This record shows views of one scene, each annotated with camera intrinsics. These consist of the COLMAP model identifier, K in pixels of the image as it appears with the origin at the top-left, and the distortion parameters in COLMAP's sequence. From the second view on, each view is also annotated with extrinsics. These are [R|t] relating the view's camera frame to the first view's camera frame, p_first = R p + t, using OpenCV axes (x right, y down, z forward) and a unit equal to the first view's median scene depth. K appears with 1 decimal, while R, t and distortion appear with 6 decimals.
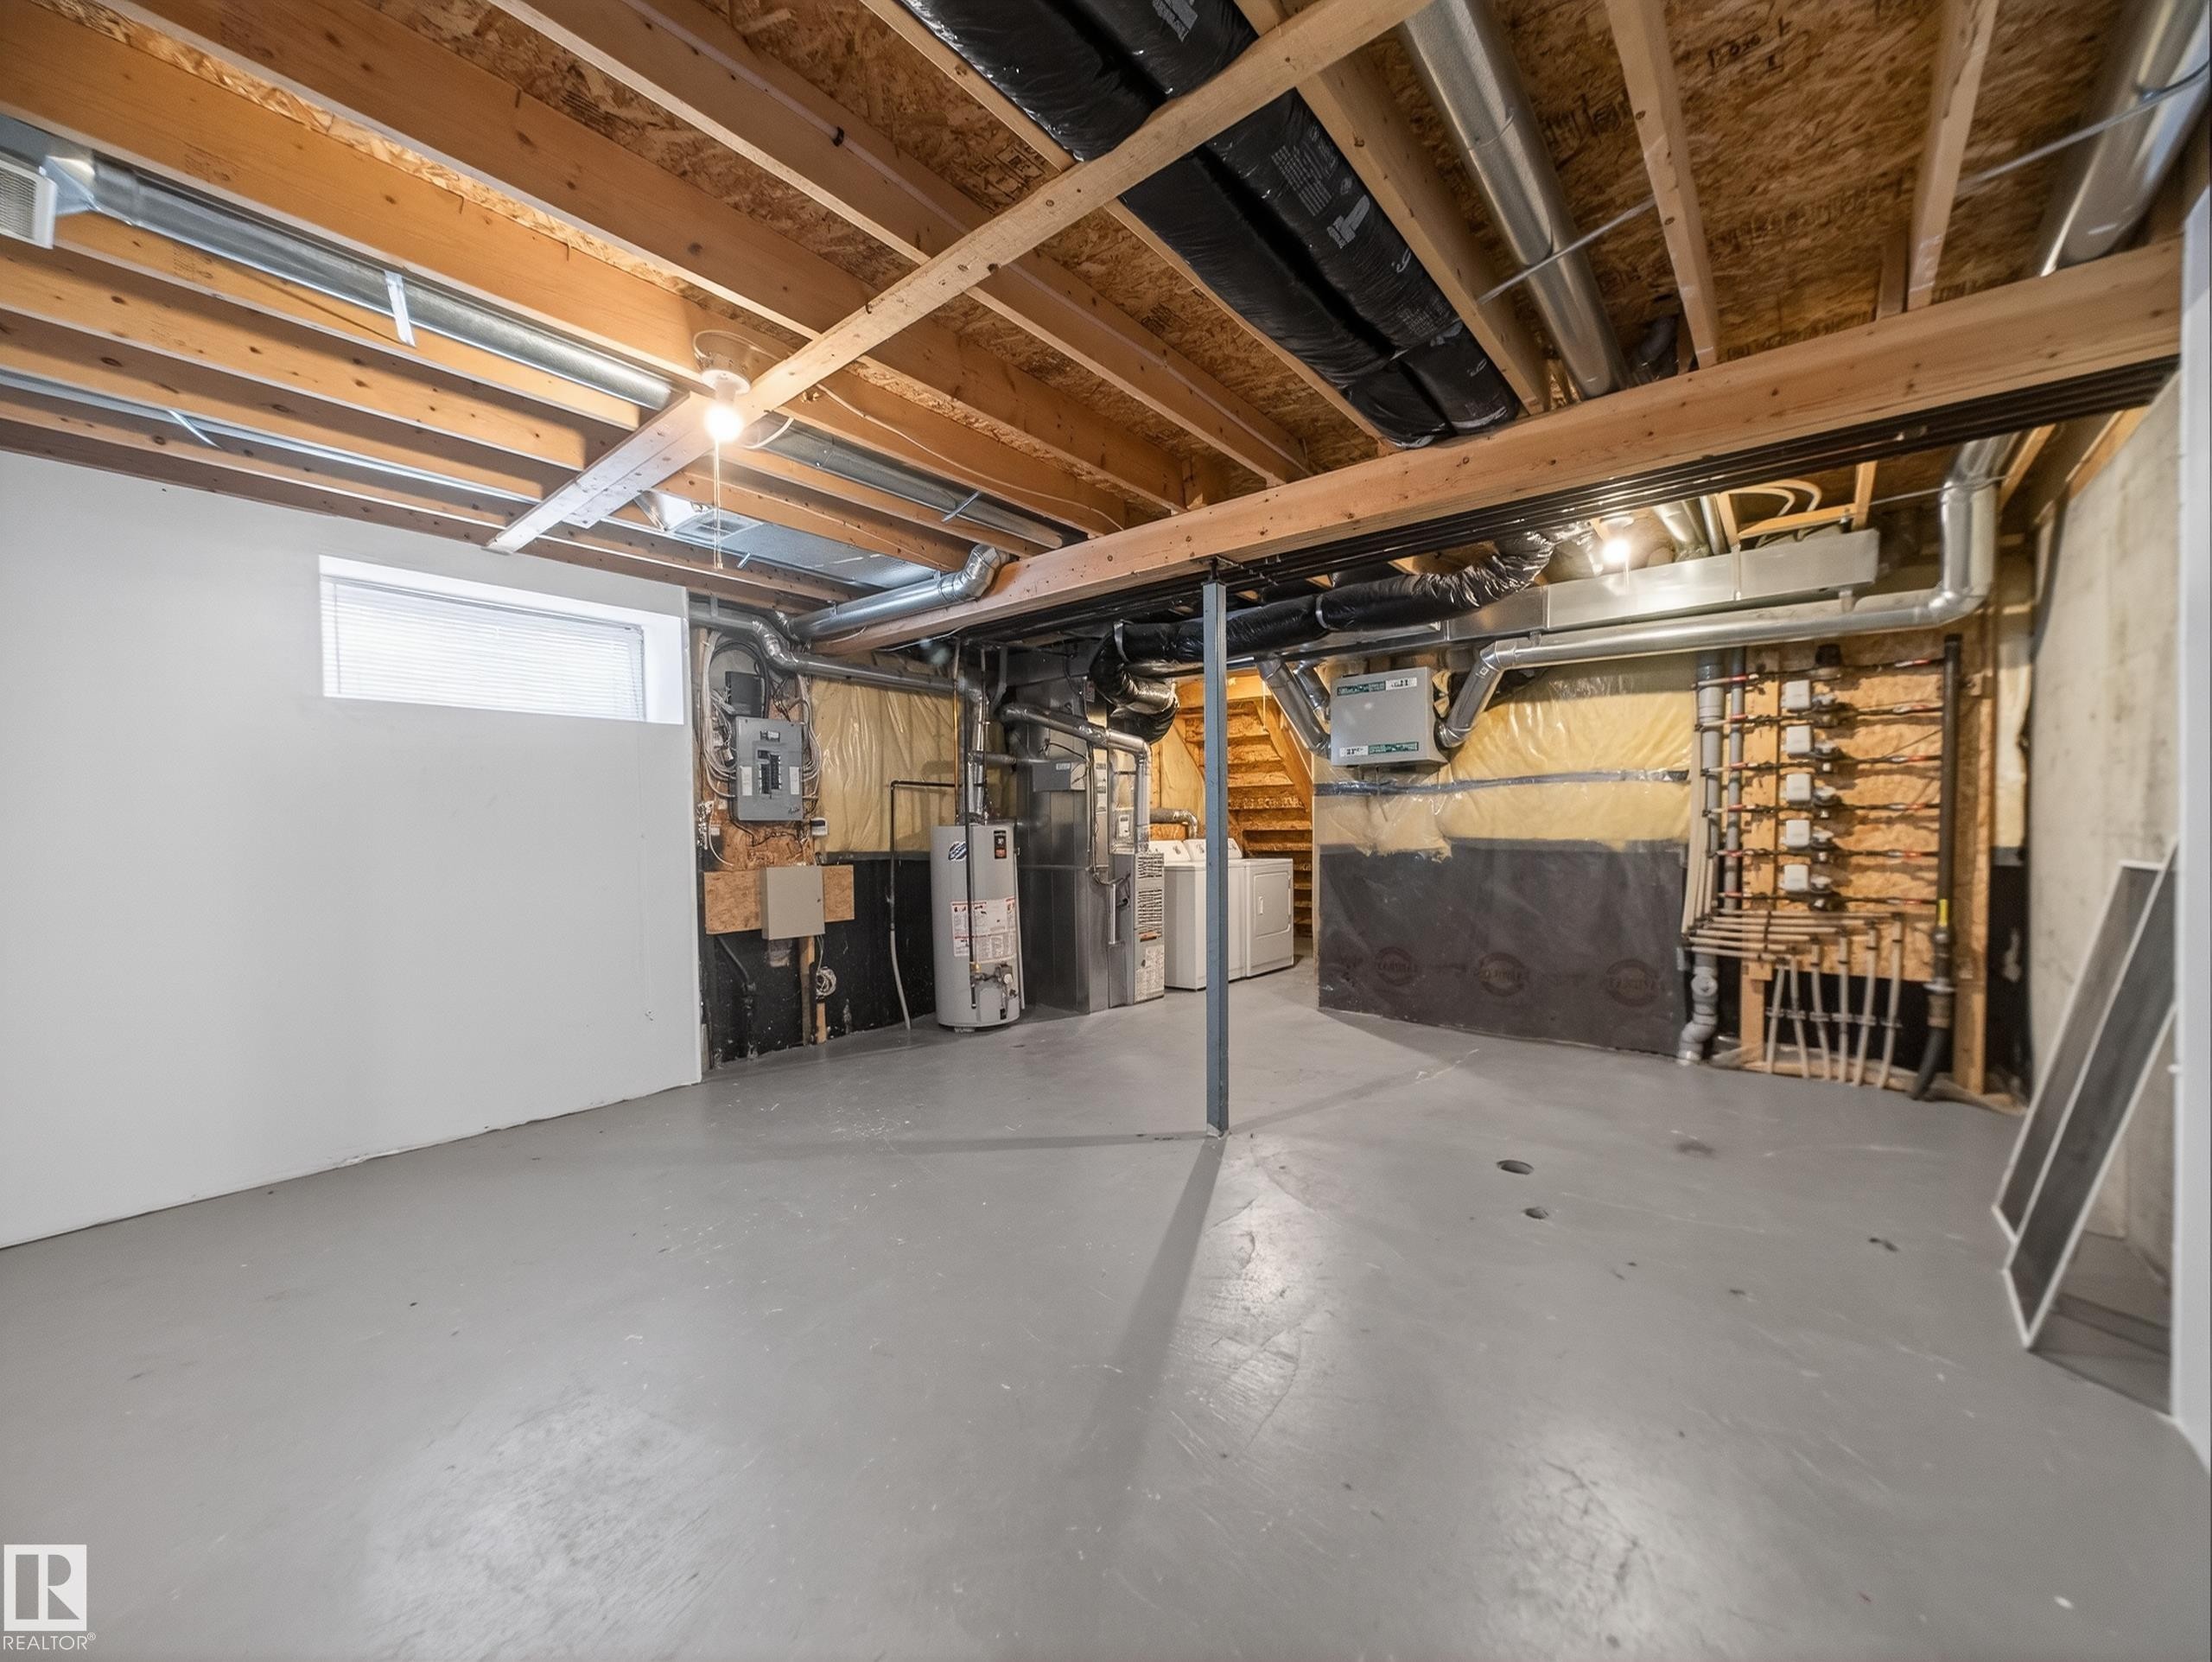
lens RADIAL K [[884.8, 0, 1112.9], [0, 884.8, 846.7], [0, 0, 1]] dist [-0.005881, 0.000007]
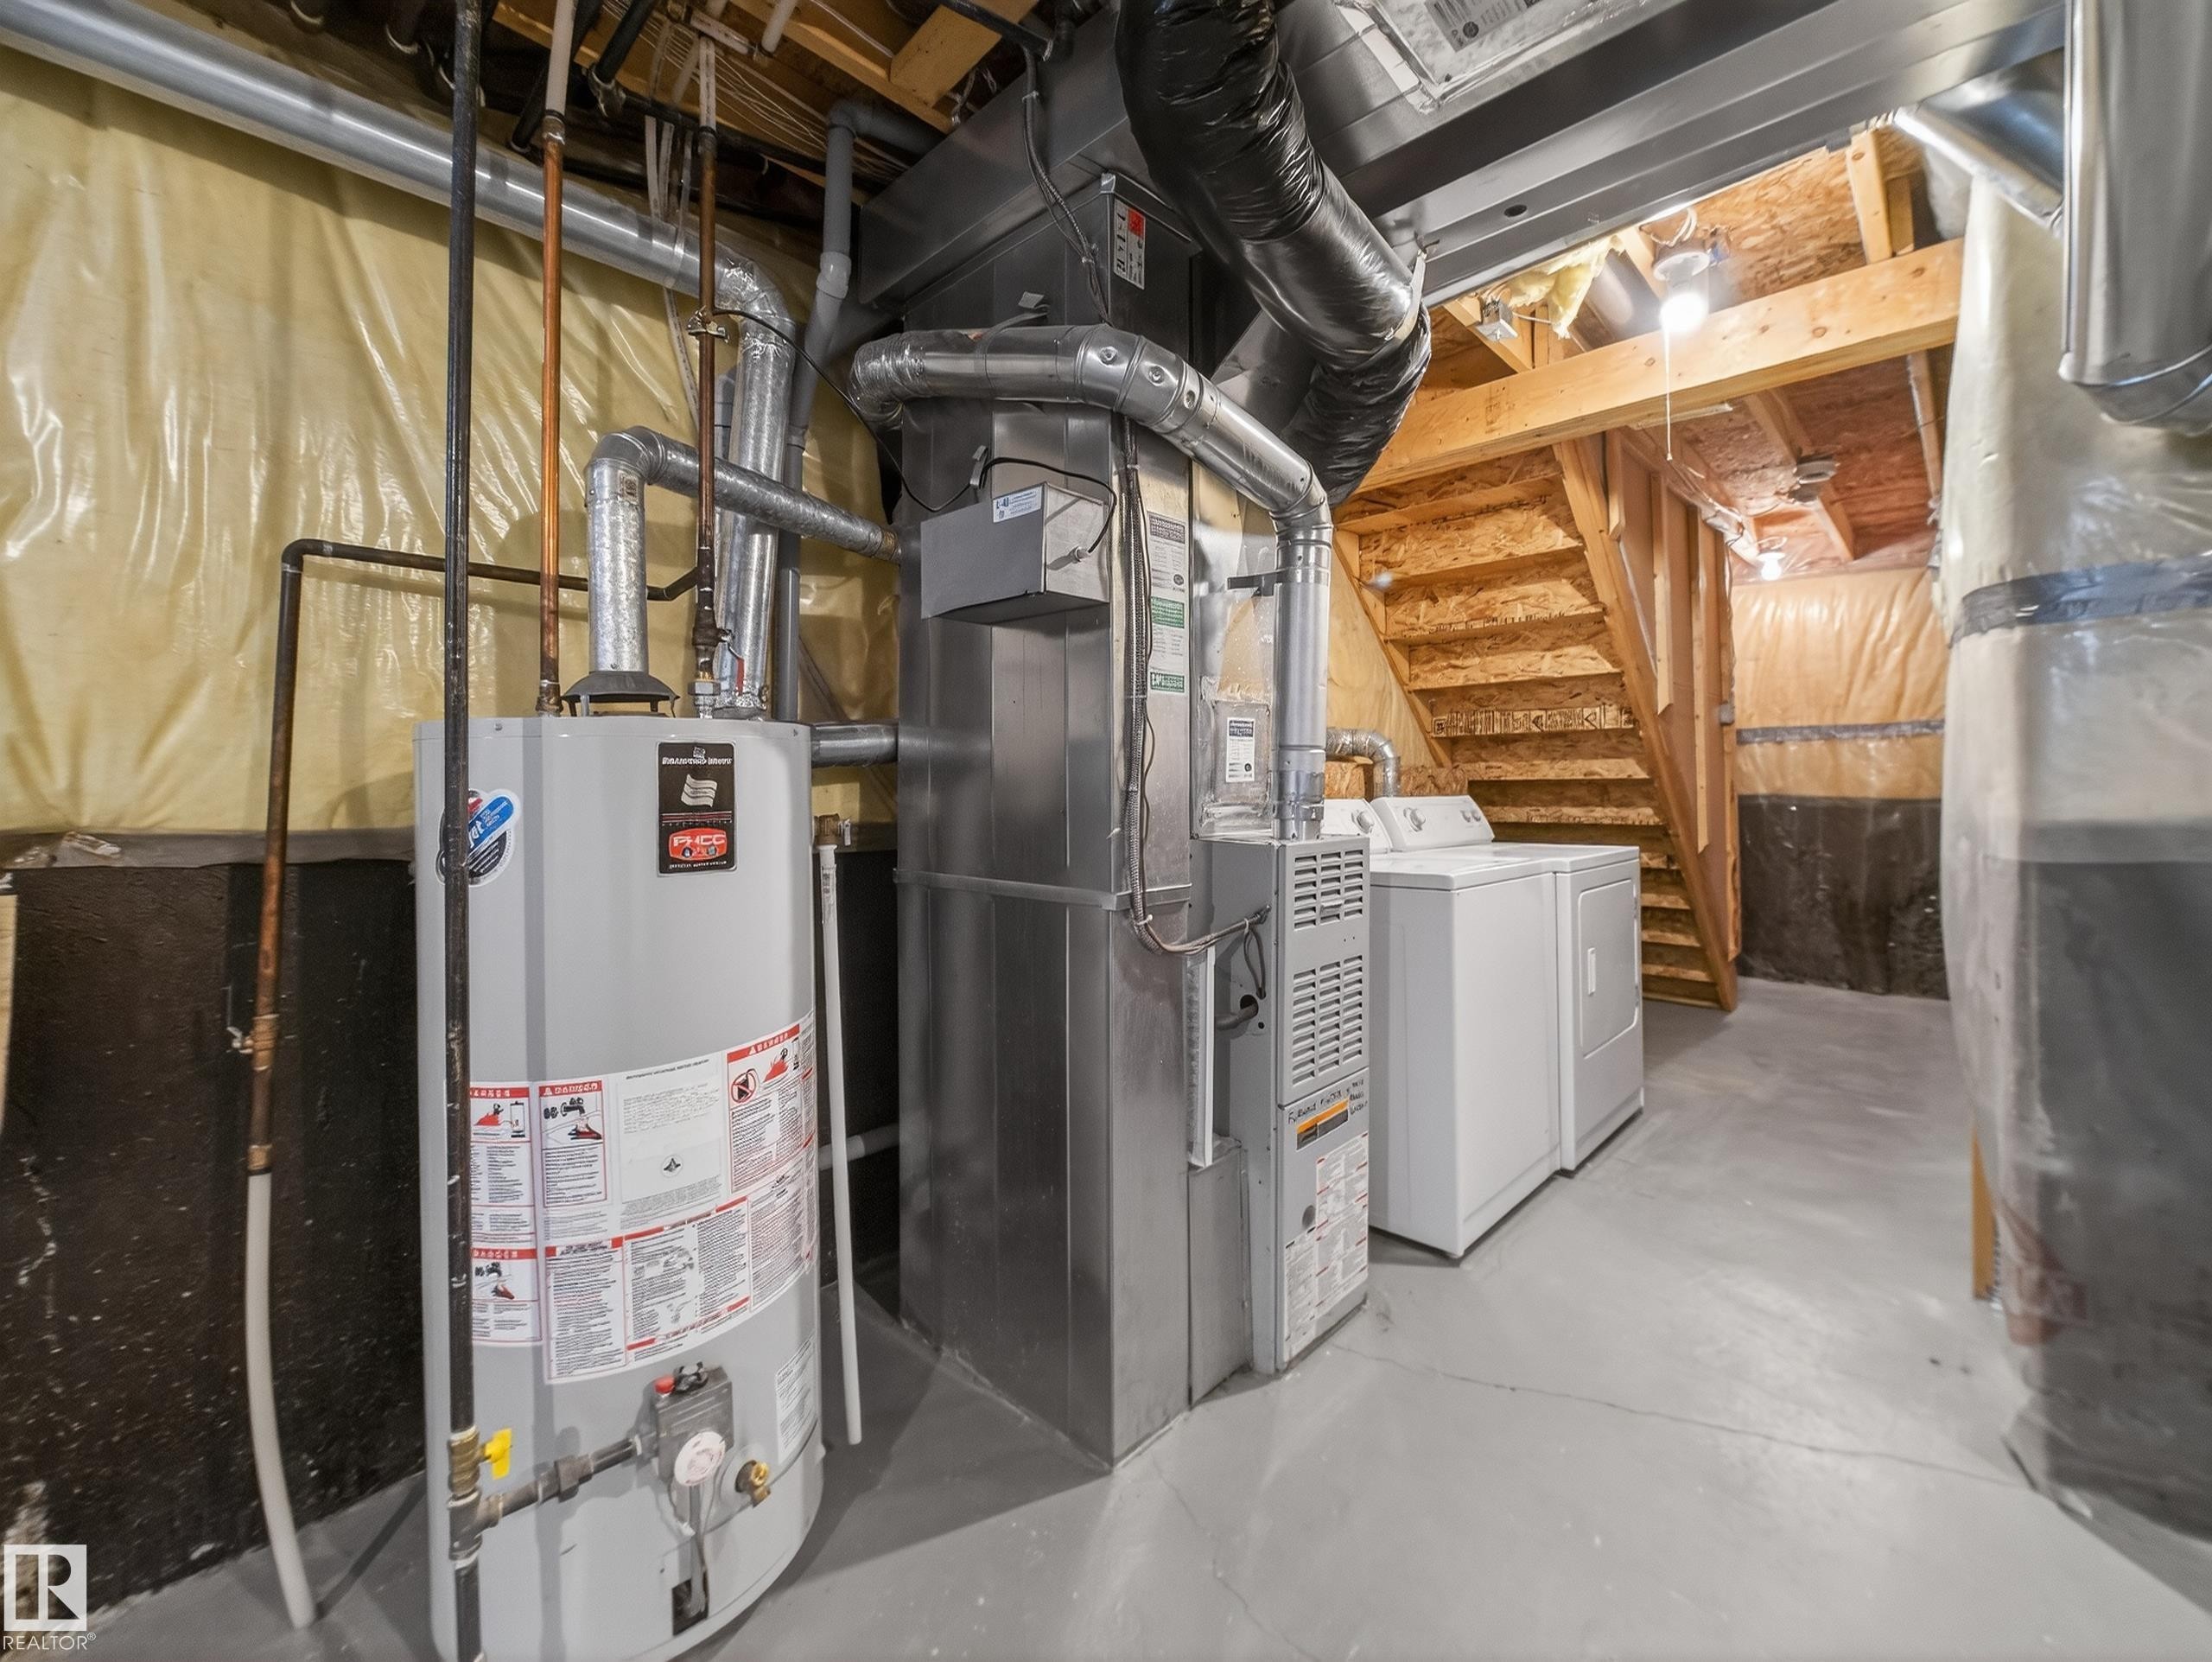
lens RADIAL K [[884.8, 0, 1107.2], [0, 884.8, 772.5], [0, 0, 1]] dist [-0.005881, 0.000007]
pose [[0.995605, 0.006929, -0.093396, -0.005839], [-0.010464, 0.999245, -0.037415, -0.003552], [0.093067, 0.038228, 0.994926, 0.723352]]
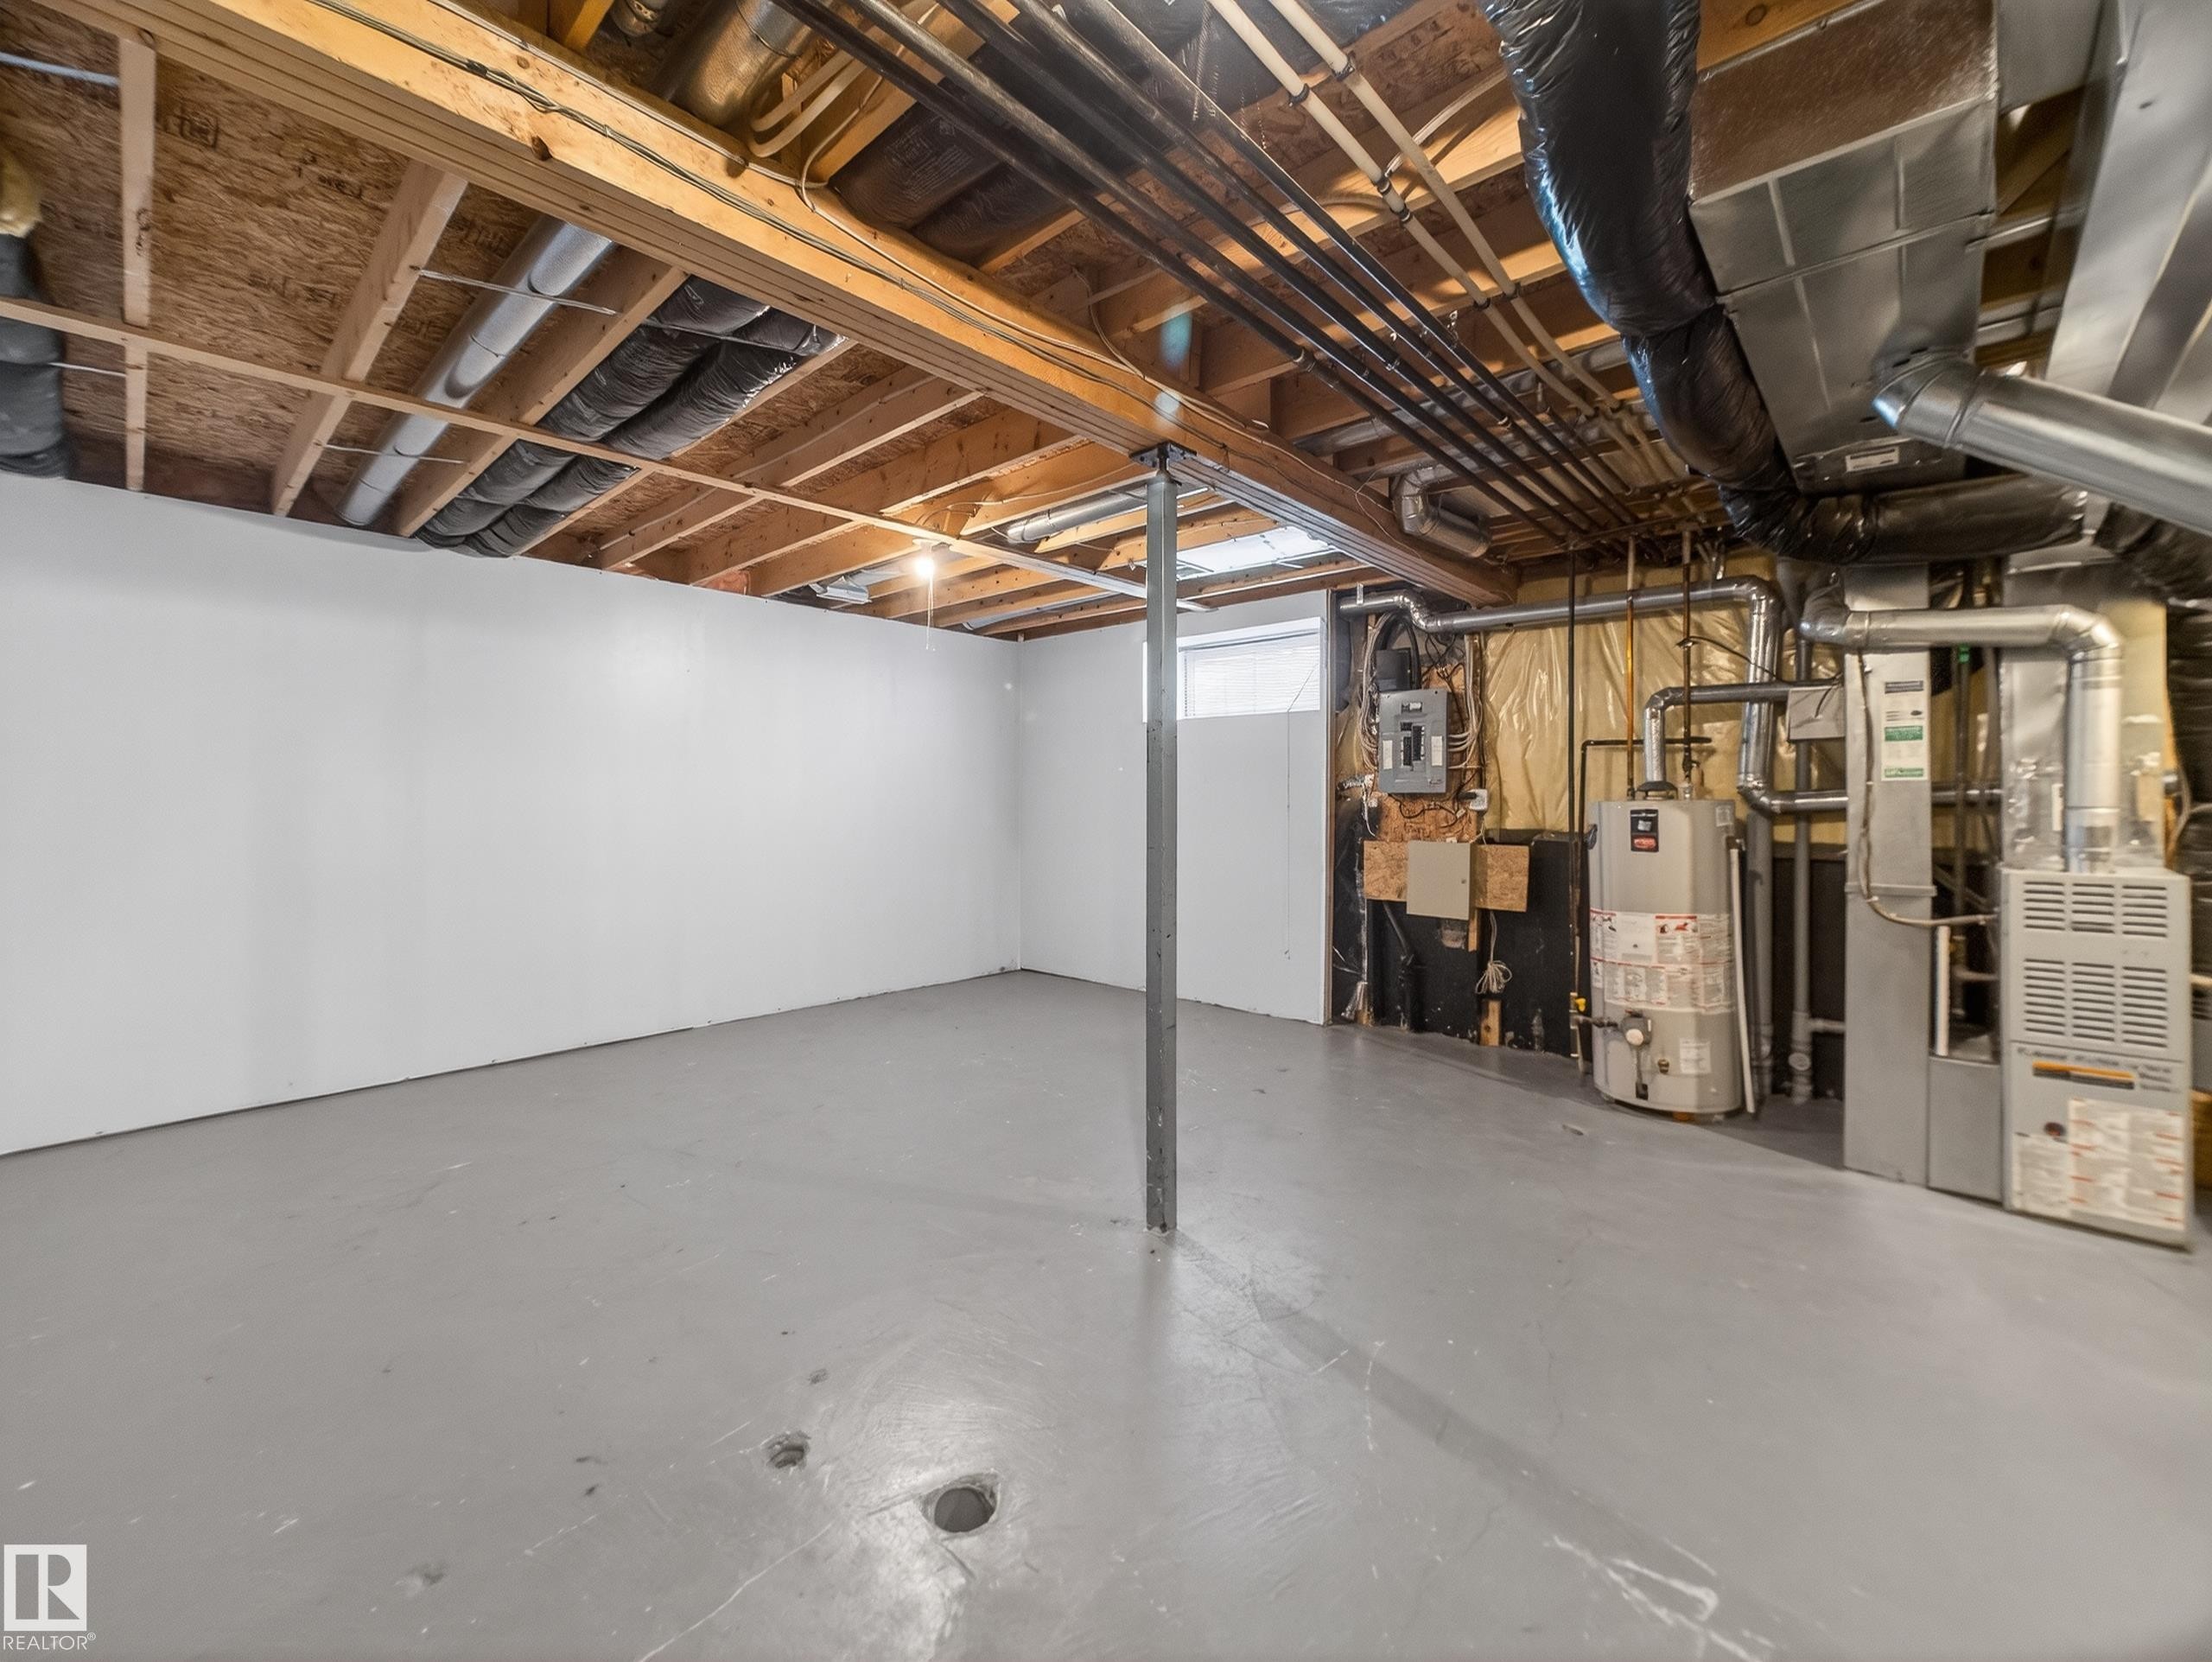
lens RADIAL K [[884.8, 0, 1105.5], [0, 884.8, 782.8], [0, 0, 1]] dist [-0.005881, 0.000007]
pose [[-0.068021, -0.005367, -0.997669, 0.504253], [-0.026161, 0.999651, -0.003594, -0.022825], [0.997341, 0.025856, -0.068138, 0.589345]]
